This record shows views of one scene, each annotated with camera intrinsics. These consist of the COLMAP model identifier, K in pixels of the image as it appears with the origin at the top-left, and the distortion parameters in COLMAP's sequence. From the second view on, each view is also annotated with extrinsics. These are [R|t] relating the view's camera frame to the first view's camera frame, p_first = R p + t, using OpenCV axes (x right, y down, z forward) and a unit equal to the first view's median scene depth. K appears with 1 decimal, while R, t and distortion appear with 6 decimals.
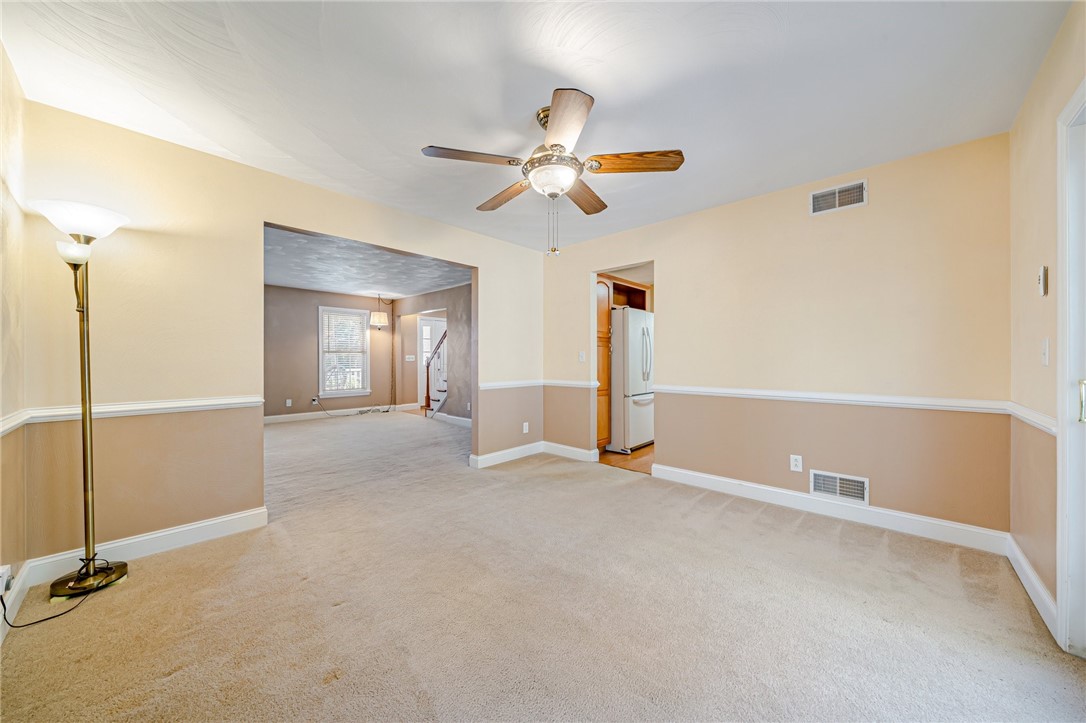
lens RADIAL K [[378.7, 0, 543.1], [0, 378.7, 362.3], [0, 0, 1]] dist [-0.003653, -0.000271]
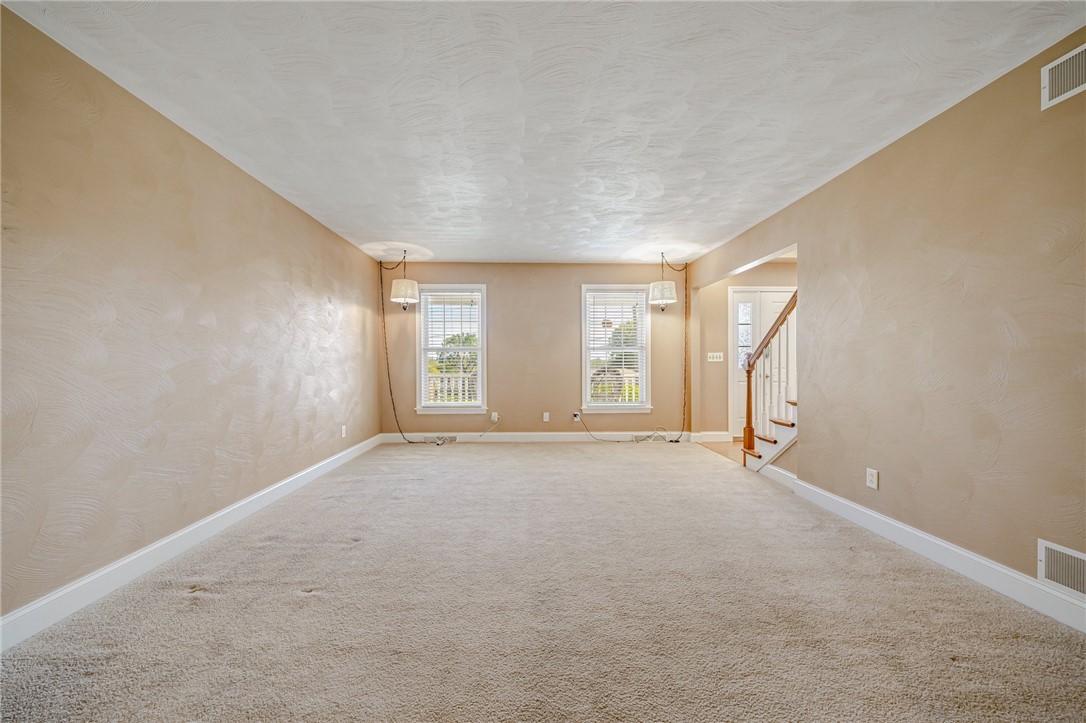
lens RADIAL K [[378.7, 0, 535.7], [0, 378.7, 366.2], [0, 0, 1]] dist [-0.003653, -0.000271]
pose [[0.704221, 0.004369, -0.709967, -0.139895], [-0.003535, 0.999990, 0.002648, 0.003733], [0.709972, 0.000645, 0.704230, 0.417108]]
